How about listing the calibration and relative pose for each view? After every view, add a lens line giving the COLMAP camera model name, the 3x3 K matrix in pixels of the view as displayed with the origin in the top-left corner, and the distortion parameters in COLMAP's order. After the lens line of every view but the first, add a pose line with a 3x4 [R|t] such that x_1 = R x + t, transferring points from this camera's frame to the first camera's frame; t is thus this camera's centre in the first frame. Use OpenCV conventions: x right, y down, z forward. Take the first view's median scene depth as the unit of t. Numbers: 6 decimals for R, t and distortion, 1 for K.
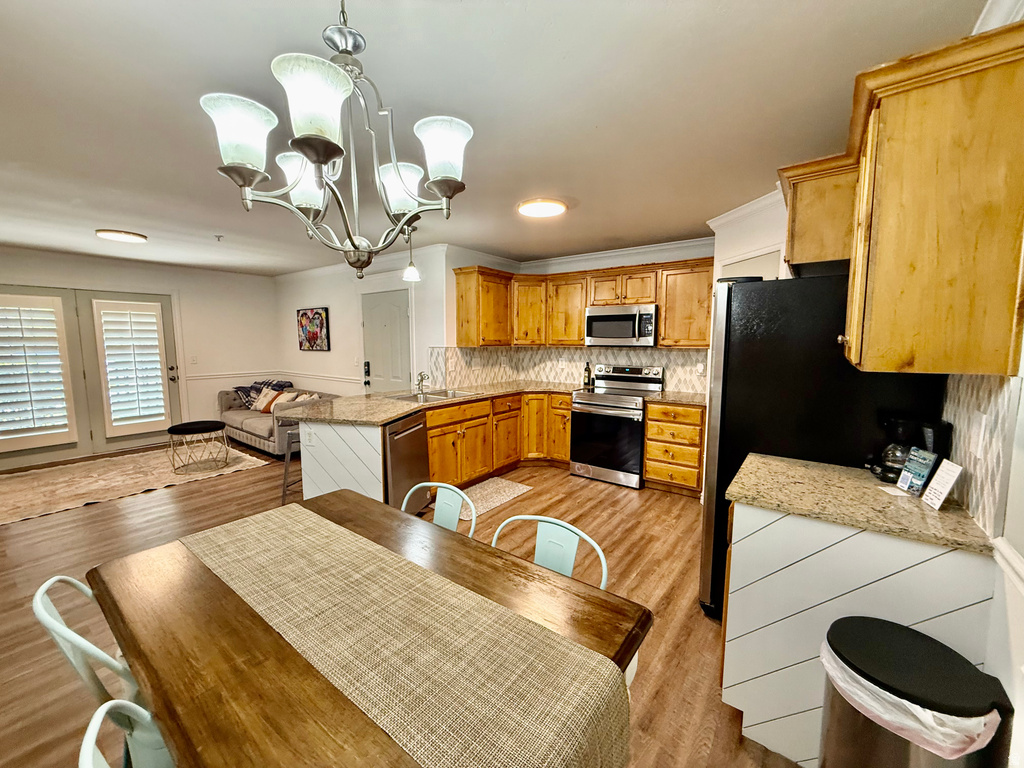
lens RADIAL K [[407.7, 0, 507.5], [0, 407.7, 384.0], [0, 0, 1]] dist [-0.002967, 0.001066]
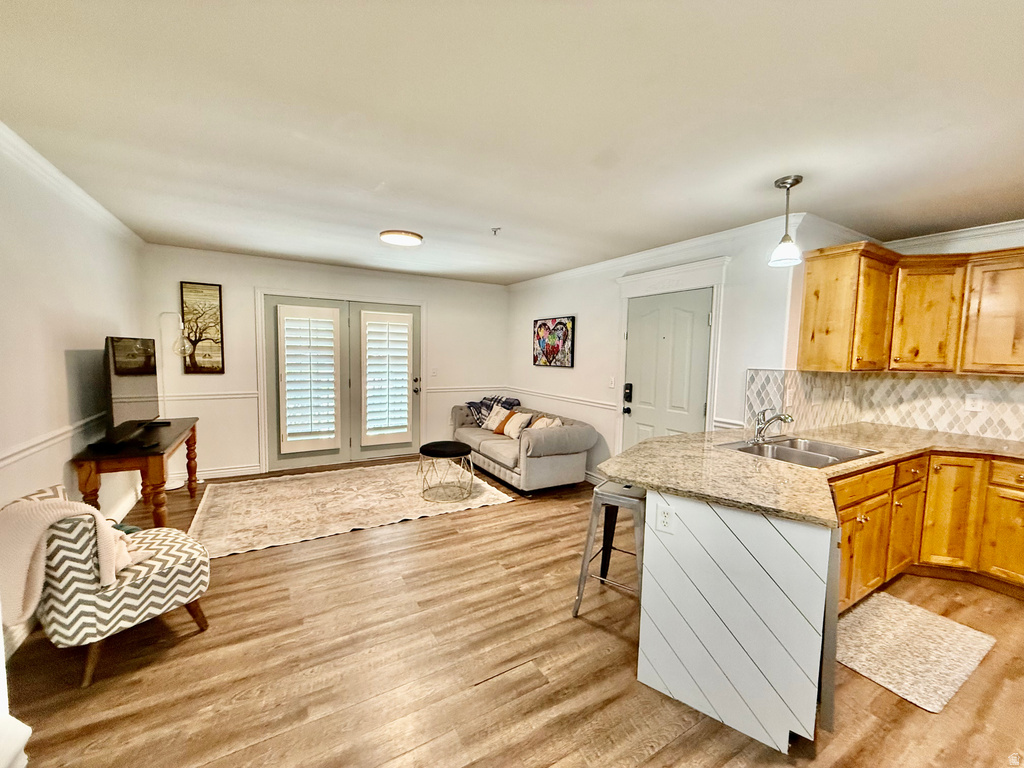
lens RADIAL K [[407.7, 0, 507.1], [0, 407.7, 383.6], [0, 0, 1]] dist [-0.002967, 0.001066]
pose [[0.922595, 0.049236, -0.382616, -0.305704], [-0.063357, 0.997693, -0.024387, -0.024410], [0.380532, 0.046741, 0.923586, 0.218807]]
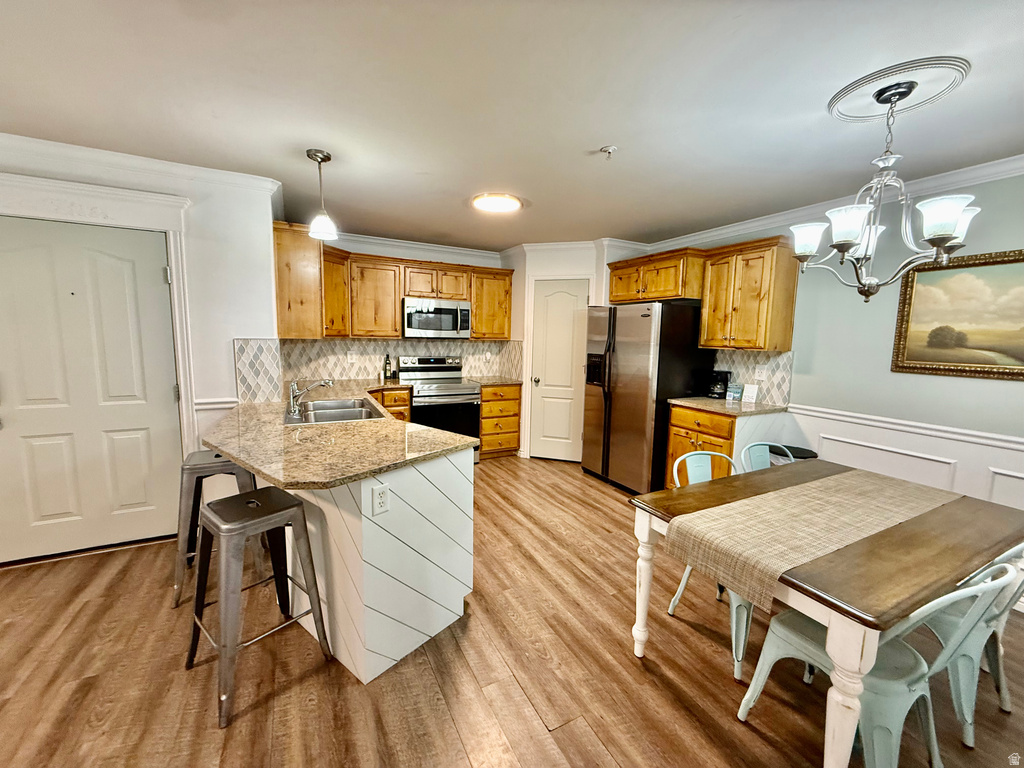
lens RADIAL K [[407.7, 0, 508.2], [0, 407.7, 383.8], [0, 0, 1]] dist [-0.002967, 0.001066]
pose [[0.428982, -0.099612, 0.897804, -0.578832], [0.075213, 0.994389, 0.074391, -0.038354], [-0.900177, 0.035614, 0.434067, 0.369895]]
